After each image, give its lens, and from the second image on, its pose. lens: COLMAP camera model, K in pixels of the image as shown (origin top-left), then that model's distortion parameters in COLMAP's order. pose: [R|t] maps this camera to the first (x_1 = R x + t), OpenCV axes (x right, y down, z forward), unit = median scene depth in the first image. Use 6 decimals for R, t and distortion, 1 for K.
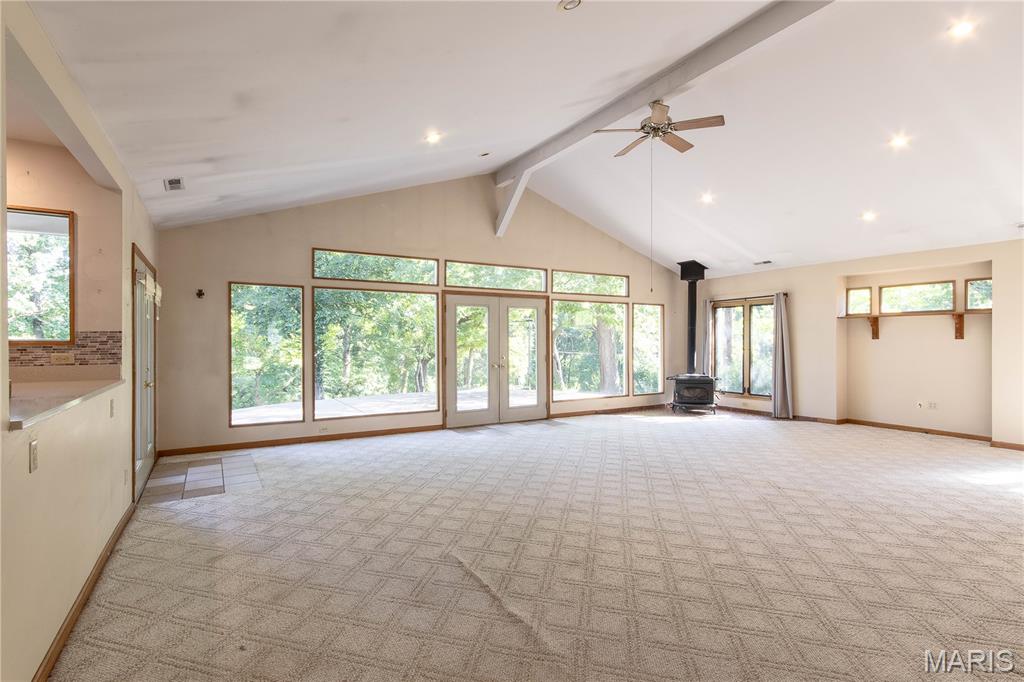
lens RADIAL K [[490.1, 0, 506.0], [0, 490.1, 342.1], [0, 0, 1]] dist [0.005115, 0.000958]
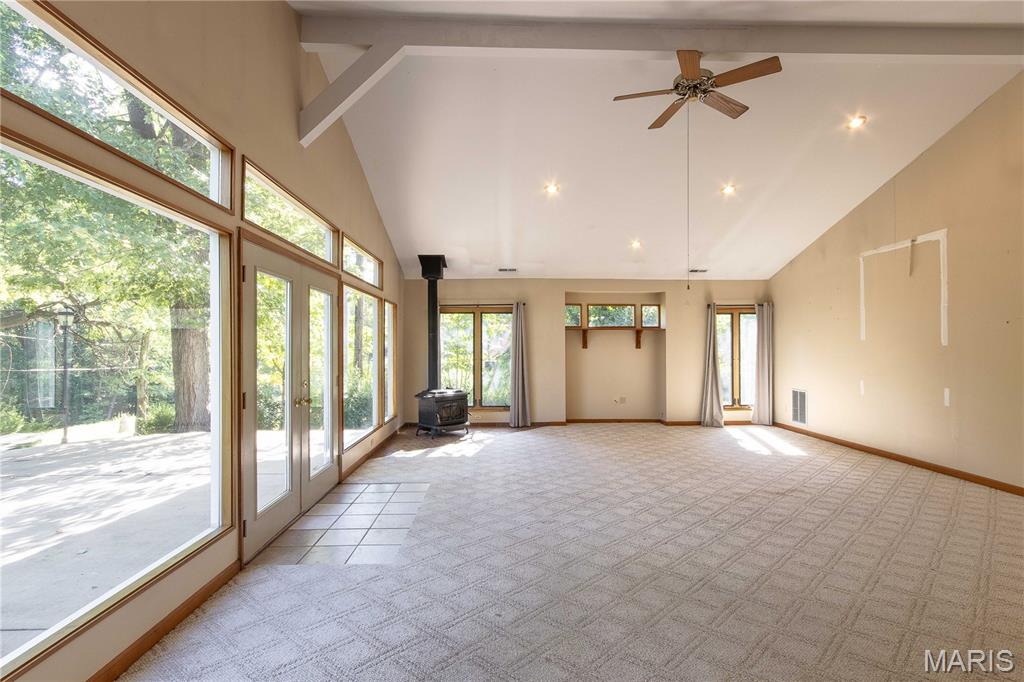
lens RADIAL K [[490.1, 0, 506.0], [0, 490.1, 342.1], [0, 0, 1]] dist [0.005115, 0.000958]
pose [[0.489976, 0.012811, 0.871642, -0.350103], [0.004356, 0.999844, -0.017144, -0.001712], [-0.871725, 0.012197, 0.489844, 0.566665]]
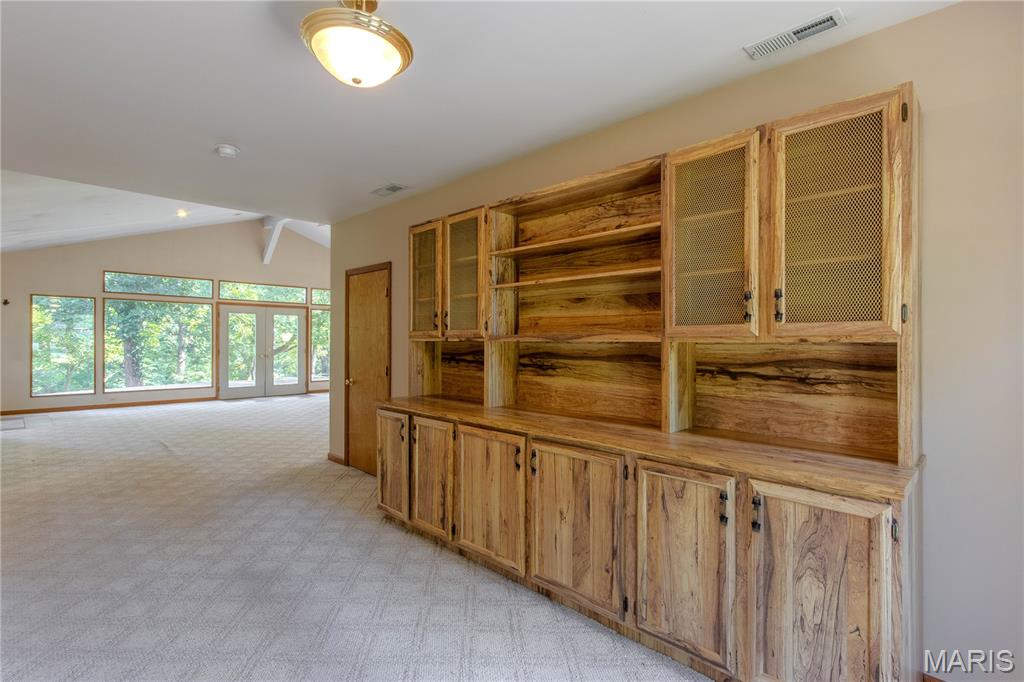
lens RADIAL K [[485.6, 0, 509.7], [0, 485.6, 342.4], [0, 0, 1]] dist [0.003762, 0.000644]
pose [[0.966949, 0.007335, 0.254864, 0.308568], [-0.008058, 0.999966, 0.001792, 0.001786], [-0.254842, -0.003787, 0.966975, -0.530742]]
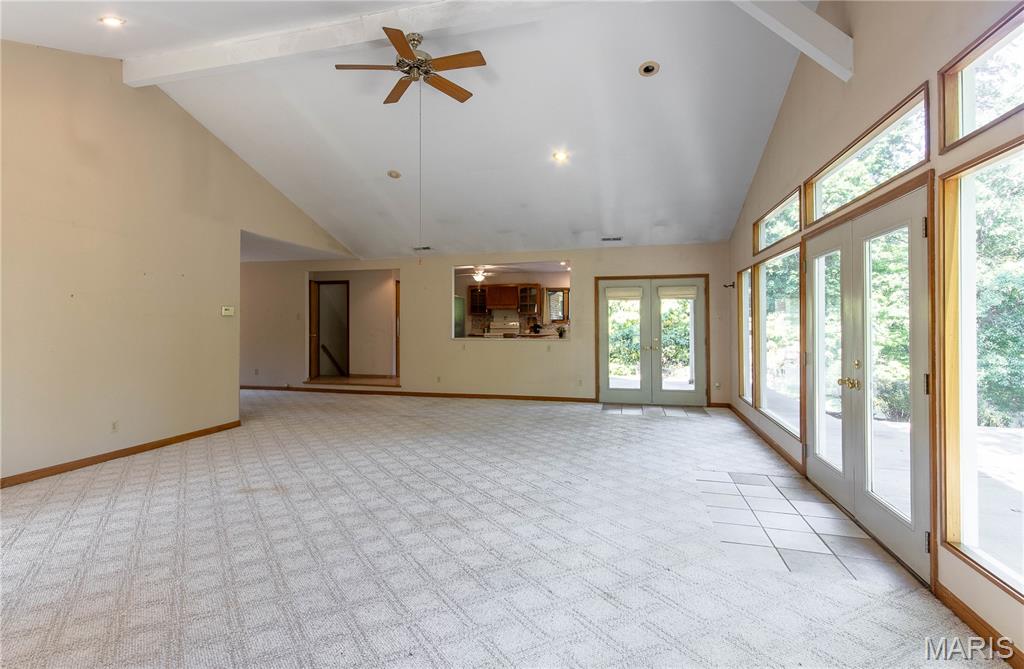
lens RADIAL K [[492.0, 0, 488.1], [0, 492.0, 321.2], [0, 0, 1]] dist [0.001915, 0.000435]
pose [[-0.727413, -0.000159, -0.686199, 0.506183], [-0.000266, 1.000000, 0.000049, -0.004523], [0.686199, 0.000218, -0.727413, 1.090288]]
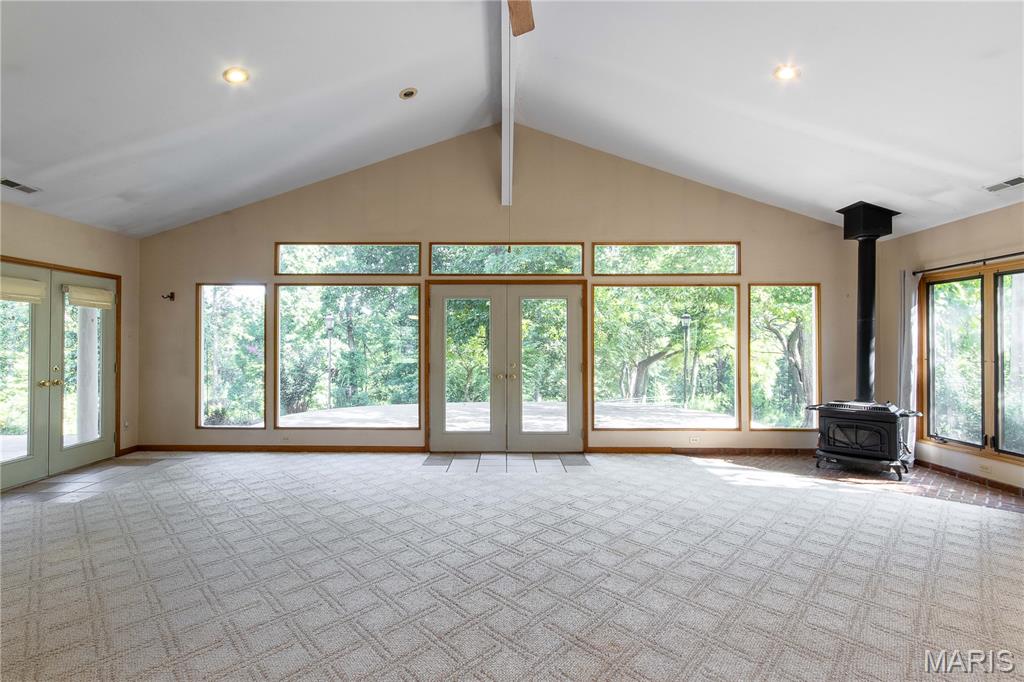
lens RADIAL K [[490.1, 0, 506.0], [0, 490.1, 342.1], [0, 0, 1]] dist [0.005115, 0.000958]
pose [[0.857492, 0.001250, -0.514495, 0.373414], [-0.004151, 0.999981, -0.004488, -0.000545], [0.514480, 0.005984, 0.857481, 0.349159]]
